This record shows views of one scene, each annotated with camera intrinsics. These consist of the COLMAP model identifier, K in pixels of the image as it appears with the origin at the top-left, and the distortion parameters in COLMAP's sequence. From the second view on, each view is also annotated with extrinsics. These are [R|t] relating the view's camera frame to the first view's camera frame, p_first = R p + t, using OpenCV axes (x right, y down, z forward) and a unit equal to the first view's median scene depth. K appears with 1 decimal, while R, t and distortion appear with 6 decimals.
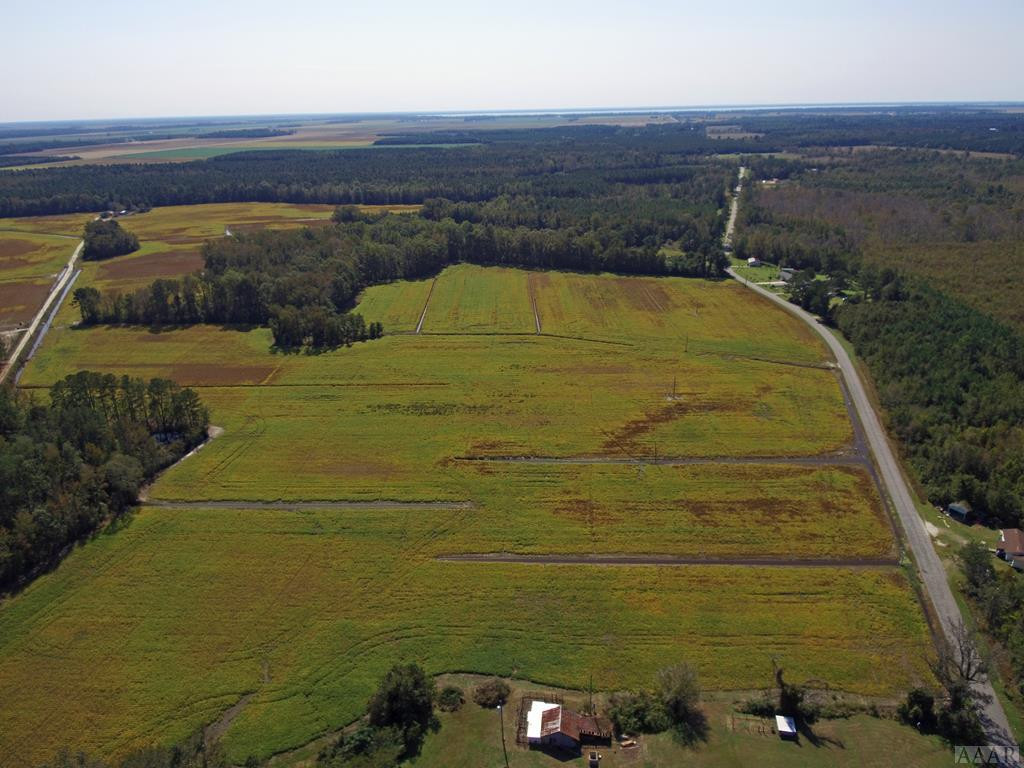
lens RADIAL K [[690.5, 0, 508.4], [0, 690.5, 382.2], [0, 0, 1]] dist [0.051080, -0.080514]
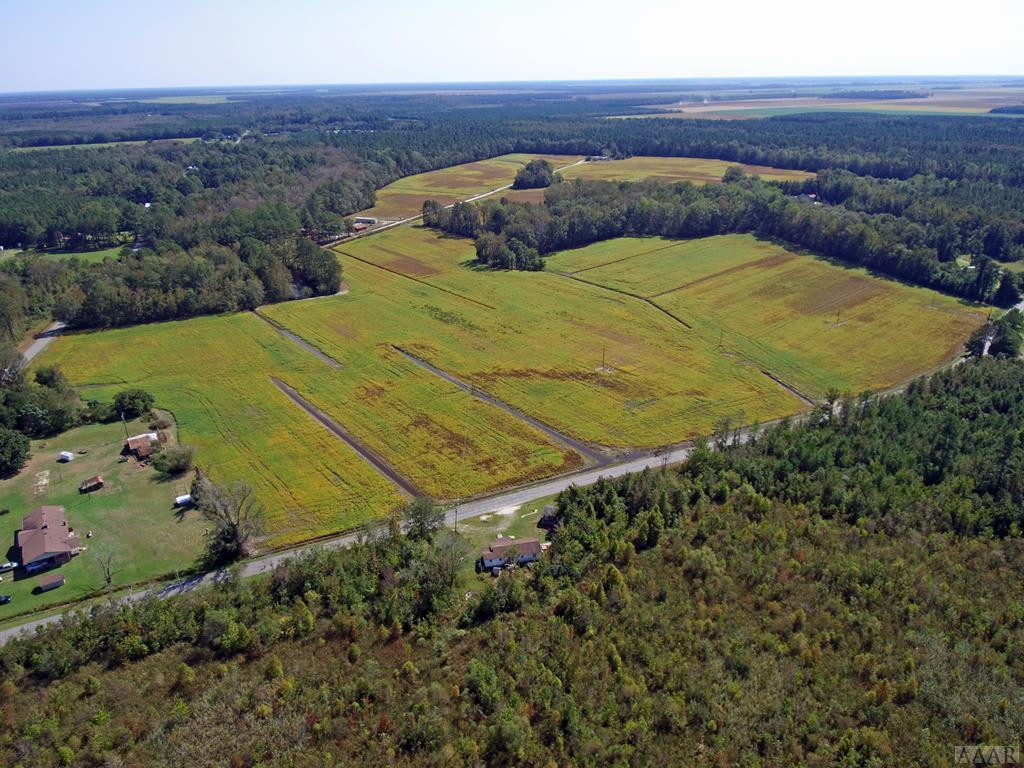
lens RADIAL K [[691.1, 0, 508.4], [0, 691.1, 382.5], [0, 0, 1]] dist [0.012817, -0.025751]
pose [[0.655693, 0.312735, -0.687214, 0.673575], [-0.275638, 0.946513, 0.167741, -0.071067], [0.702916, 0.079436, 0.706824, 0.152647]]
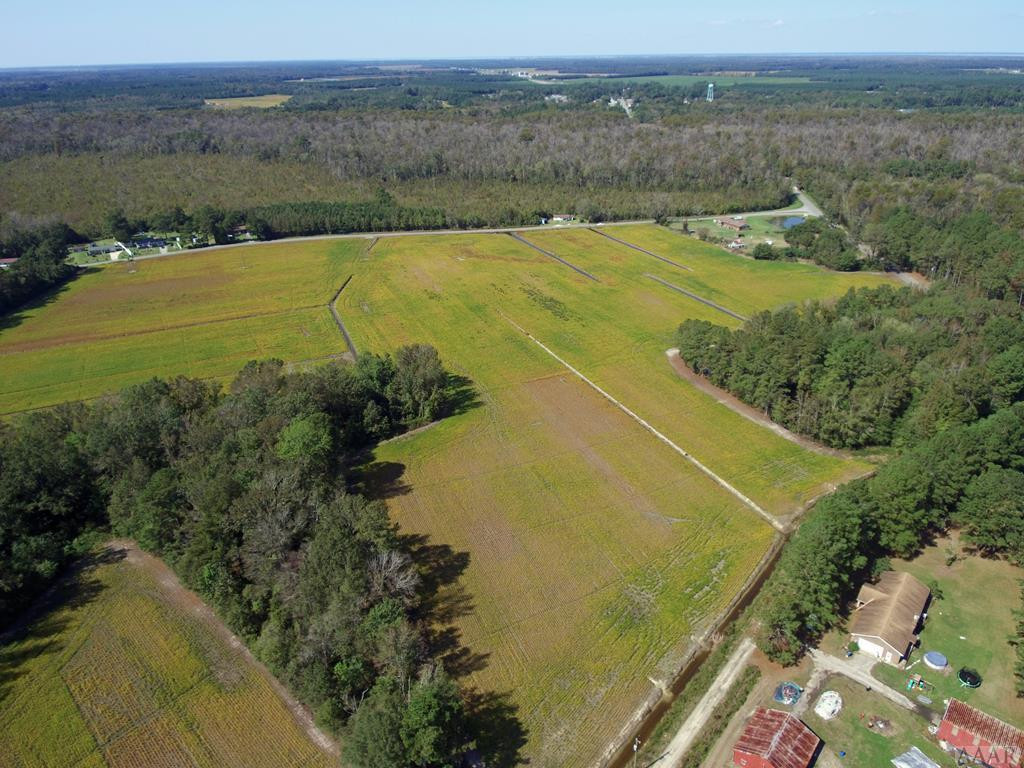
lens RADIAL K [[690.5, 0, 509.8], [0, 690.5, 383.1], [0, 0, 1]] dist [0.051080, -0.080514]
pose [[-0.430543, -0.360426, 0.827482, -0.903831], [0.351573, 0.777422, 0.521547, -0.404159], [-0.831282, 0.515469, -0.207998, 1.083426]]
